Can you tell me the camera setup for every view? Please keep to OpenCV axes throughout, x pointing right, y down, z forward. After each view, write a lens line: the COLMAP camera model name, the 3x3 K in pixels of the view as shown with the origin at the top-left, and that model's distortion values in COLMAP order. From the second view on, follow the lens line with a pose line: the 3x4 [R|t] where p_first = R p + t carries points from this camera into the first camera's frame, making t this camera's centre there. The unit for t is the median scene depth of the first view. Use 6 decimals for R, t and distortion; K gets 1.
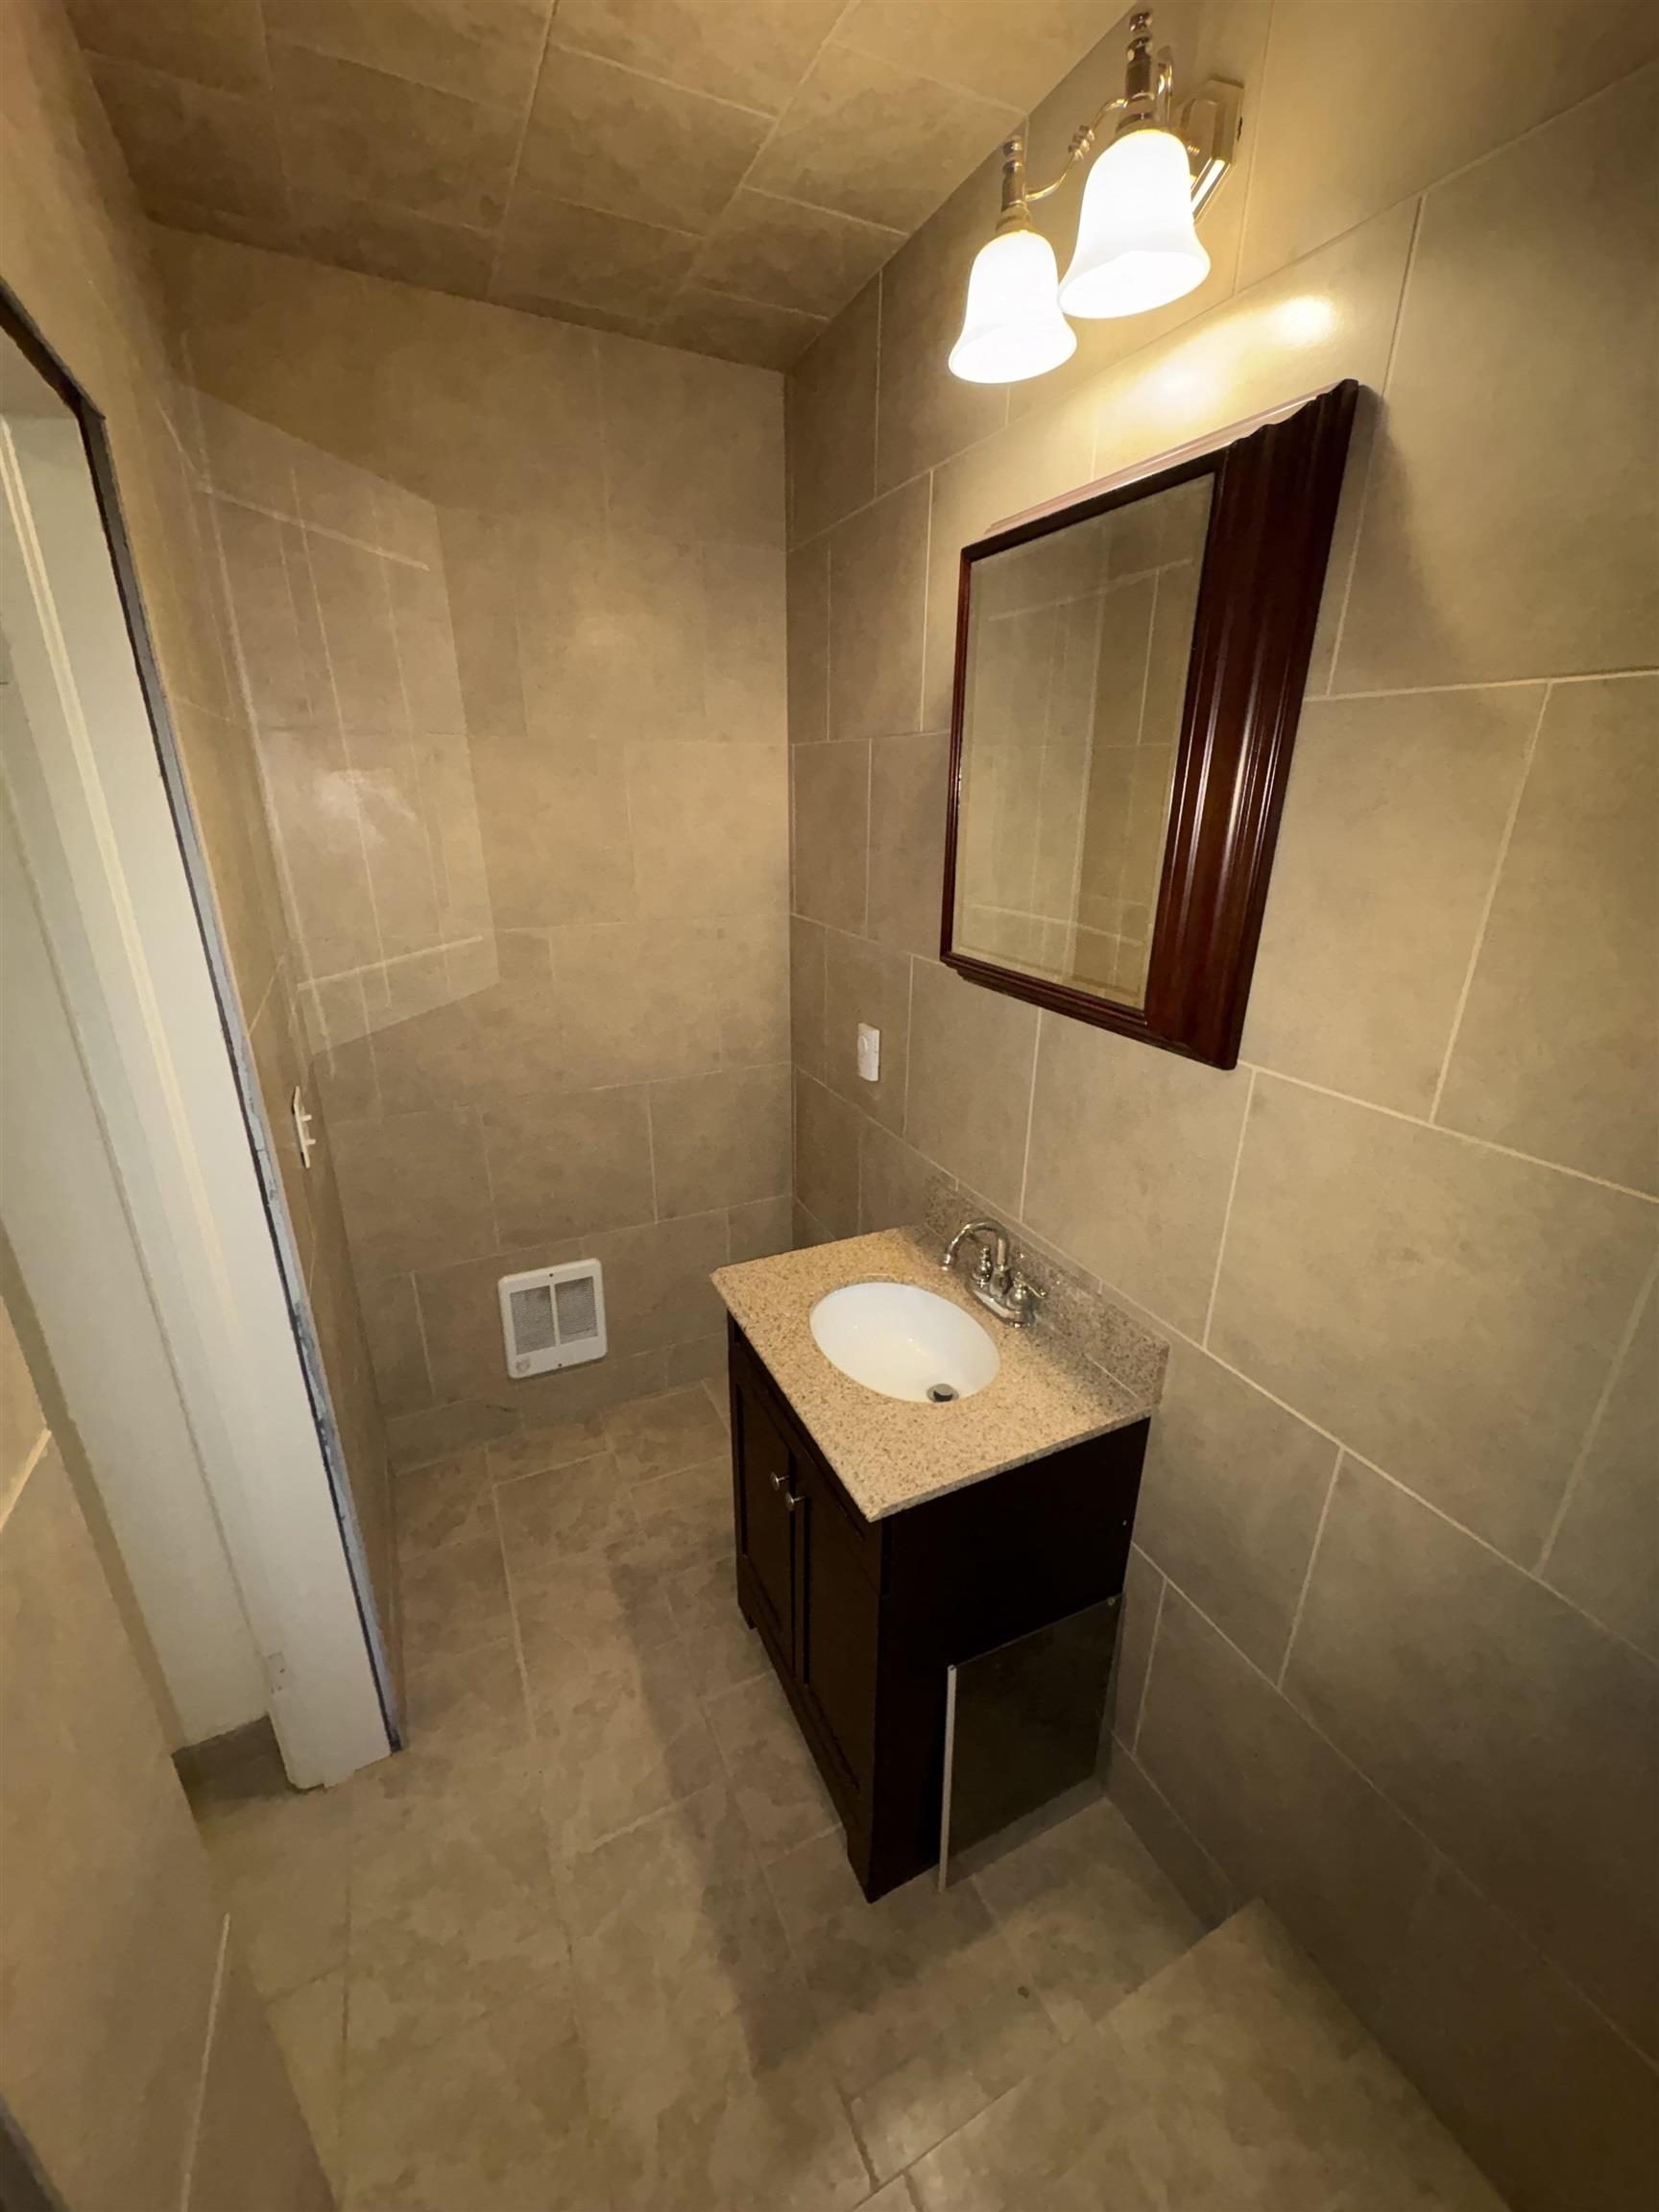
lens RADIAL K [[874.9, 0, 831.2], [0, 874.9, 1102.9], [0, 0, 1]] dist [0.000706, 0.000486]
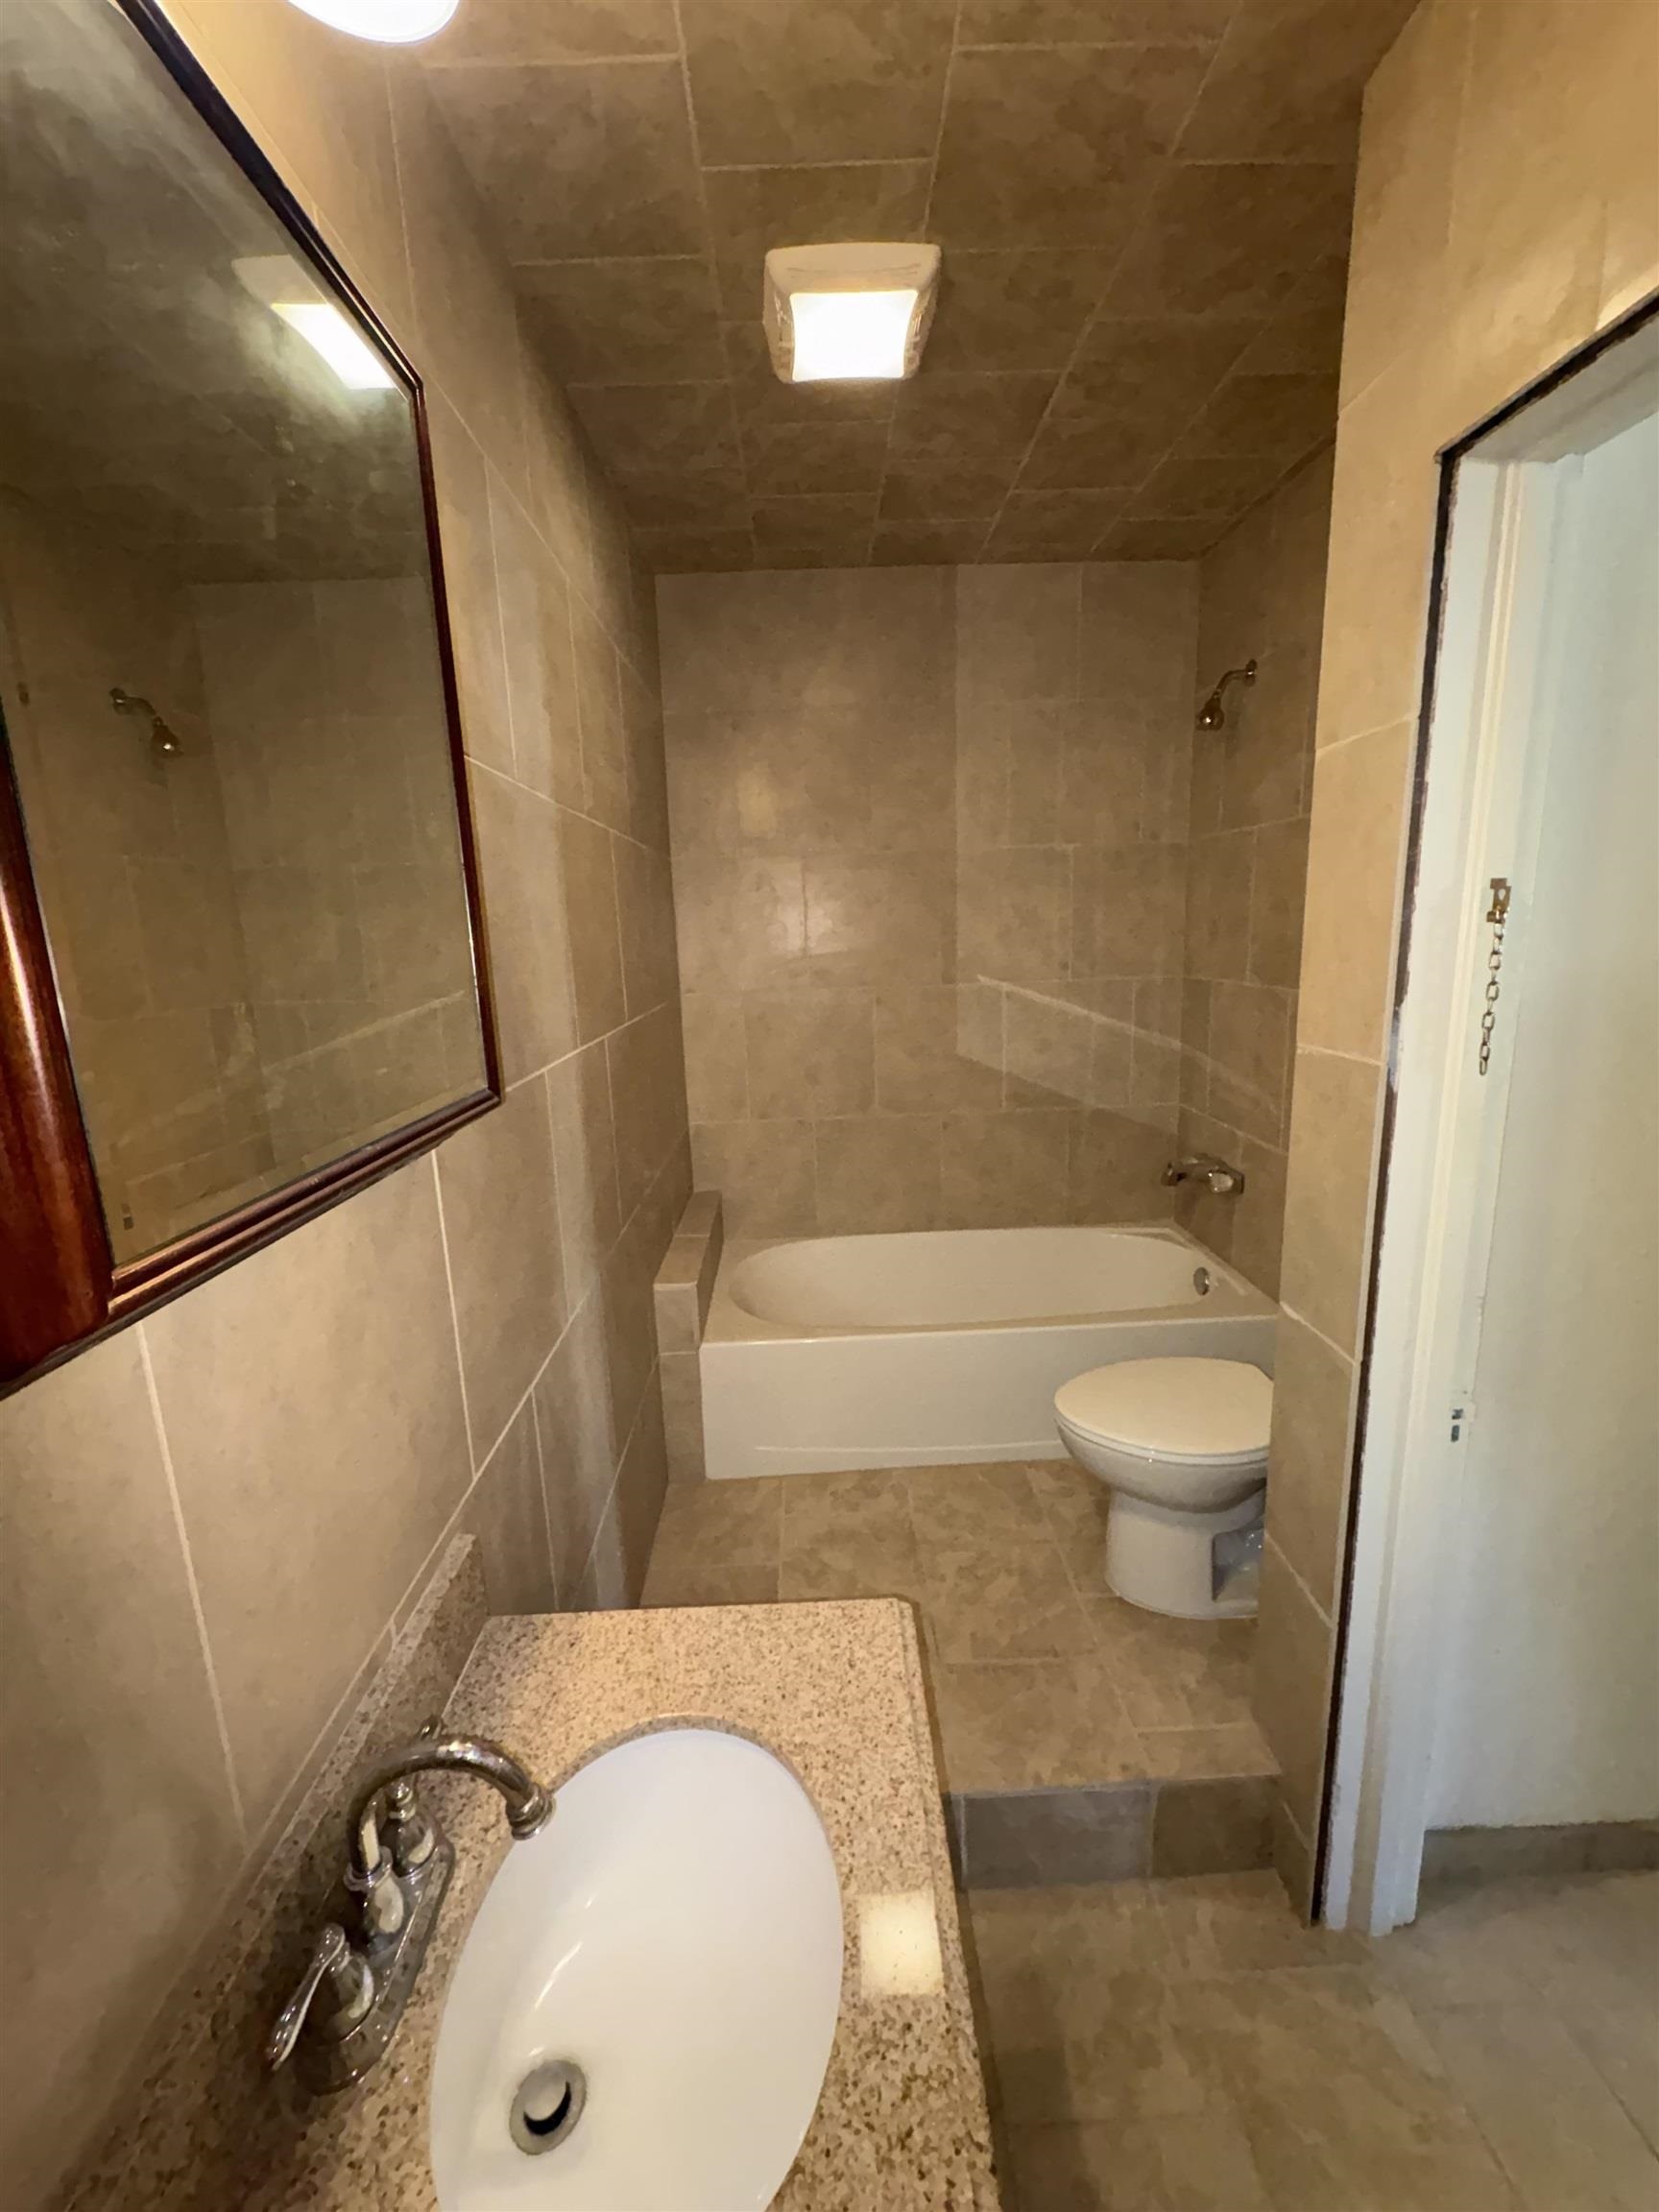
lens RADIAL K [[874.9, 0, 831.2], [0, 874.9, 1102.9], [0, 0, 1]] dist [0.000706, 0.000486]
pose [[-0.908695, -0.060985, 0.412982, -0.190402], [0.168291, 0.851810, 0.496083, -0.360271], [-0.382036, 0.520289, -0.763772, 1.275243]]
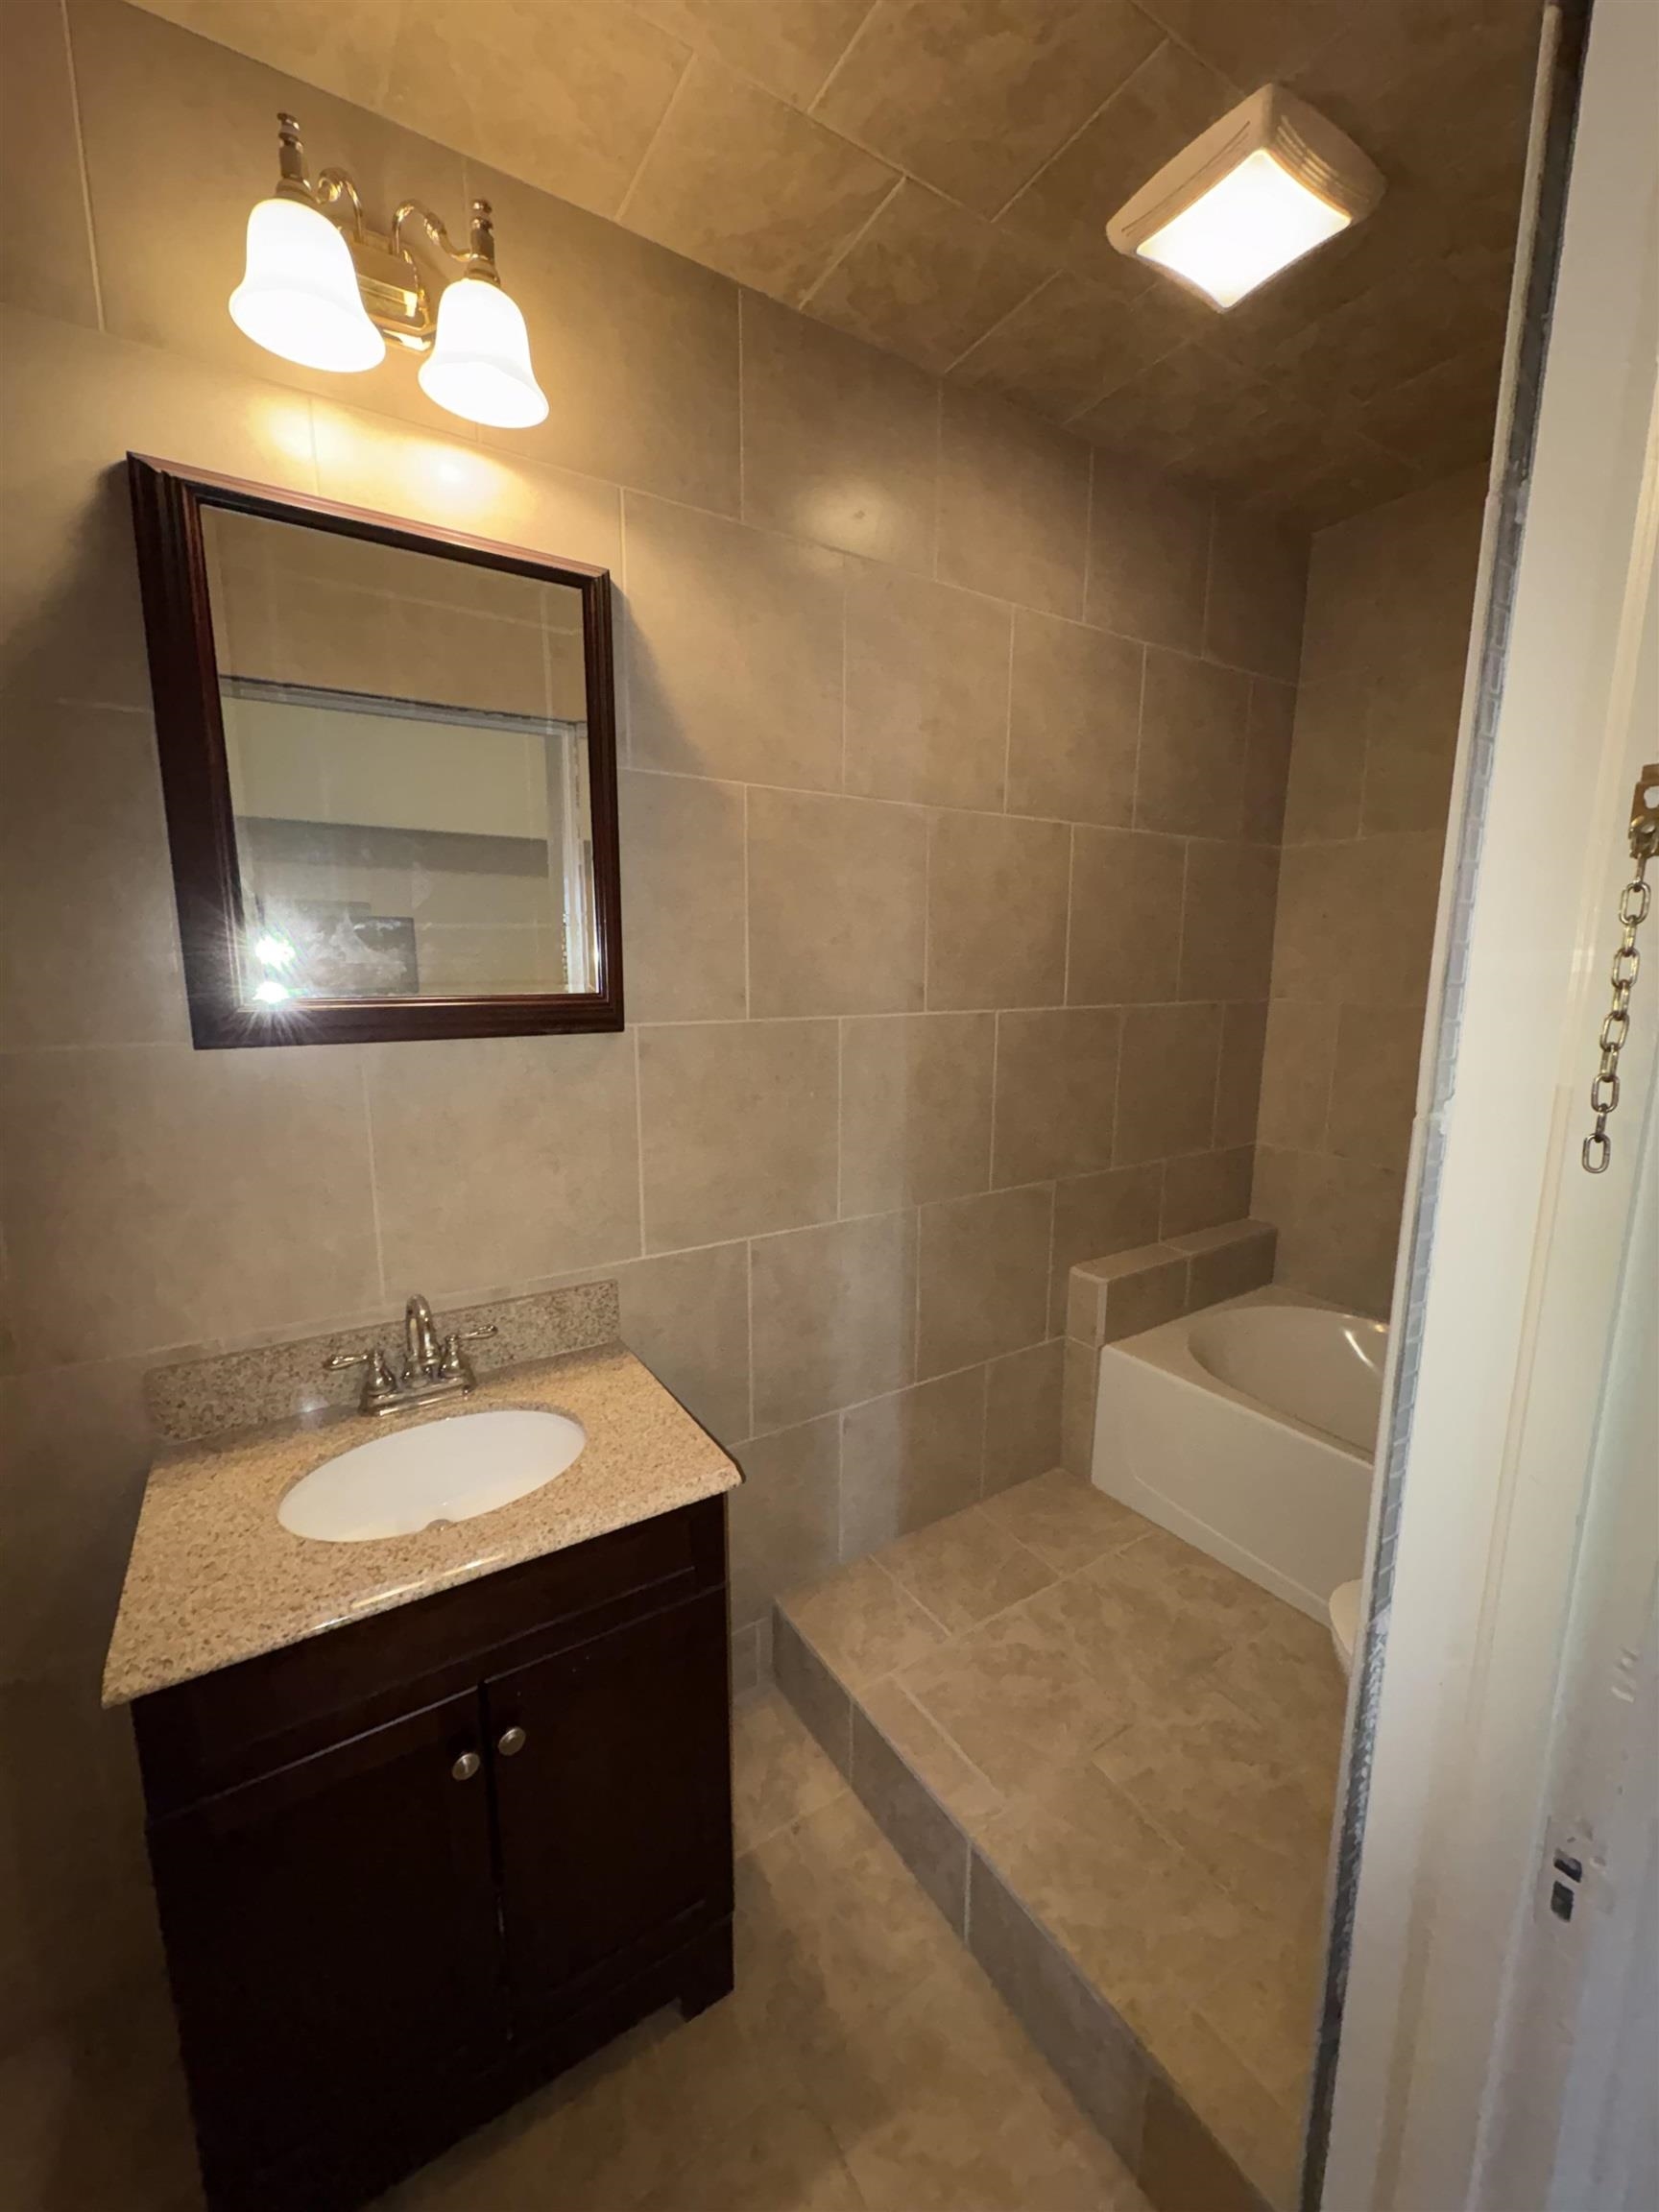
lens RADIAL K [[874.9, 0, 831.2], [0, 874.9, 1102.9], [0, 0, 1]] dist [0.000706, 0.000486]
pose [[-0.114421, -0.171748, 0.978474, -0.787352], [0.340455, 0.918518, 0.201036, -0.085458], [-0.933273, 0.356129, -0.046625, 0.702361]]
